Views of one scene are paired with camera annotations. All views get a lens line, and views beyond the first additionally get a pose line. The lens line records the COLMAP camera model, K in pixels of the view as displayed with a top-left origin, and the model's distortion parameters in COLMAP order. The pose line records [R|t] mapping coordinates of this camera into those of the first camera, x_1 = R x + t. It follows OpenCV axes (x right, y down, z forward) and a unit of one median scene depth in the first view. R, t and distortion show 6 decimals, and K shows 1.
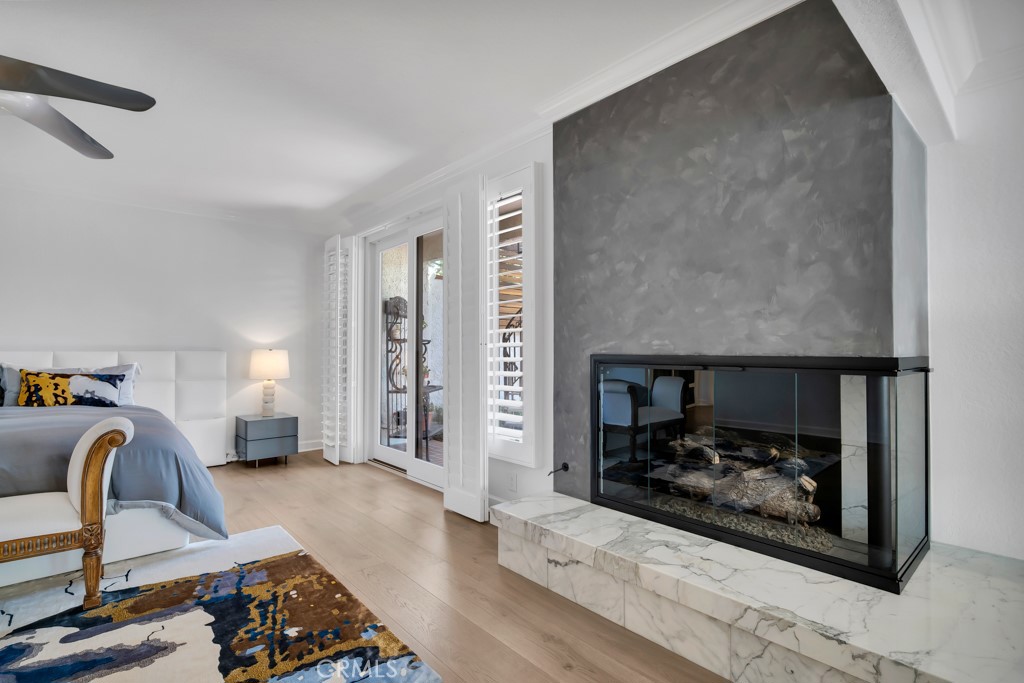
lens RADIAL K [[482.2, 0, 510.9], [0, 482.2, 343.7], [0, 0, 1]] dist [-0.019548, 0.004394]
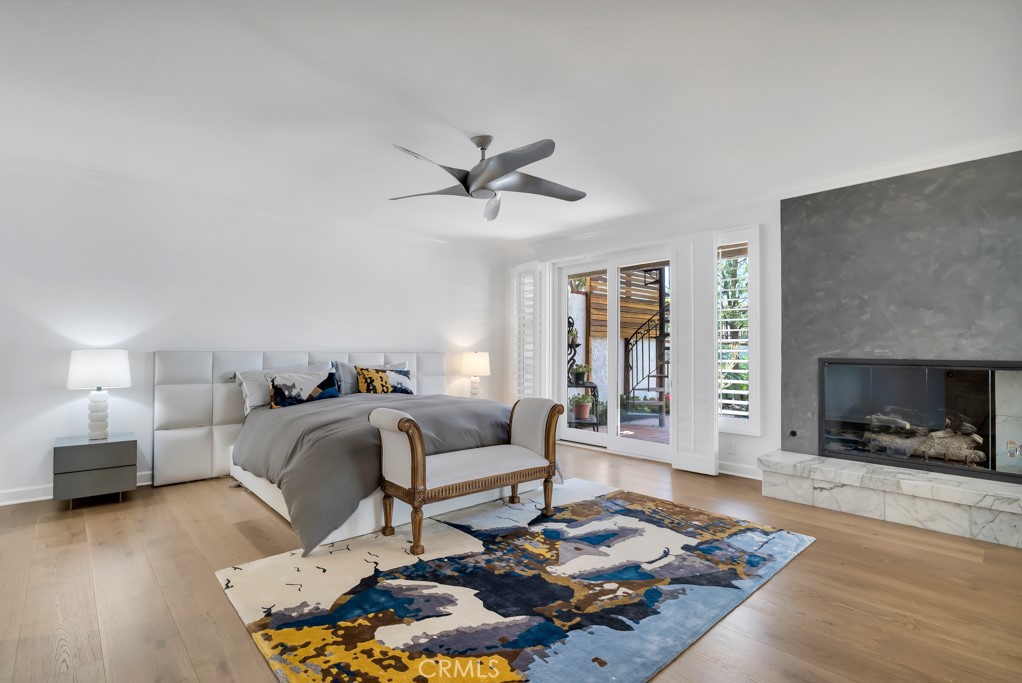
lens RADIAL K [[481.2, 0, 511.4], [0, 481.2, 345.3], [0, 0, 1]] dist [-0.019548, 0.004394]
pose [[0.999683, 0.008812, 0.023601, -0.965234], [-0.008803, 0.999961, -0.000503, -0.010137], [-0.023604, 0.000295, 0.999721, -0.552996]]
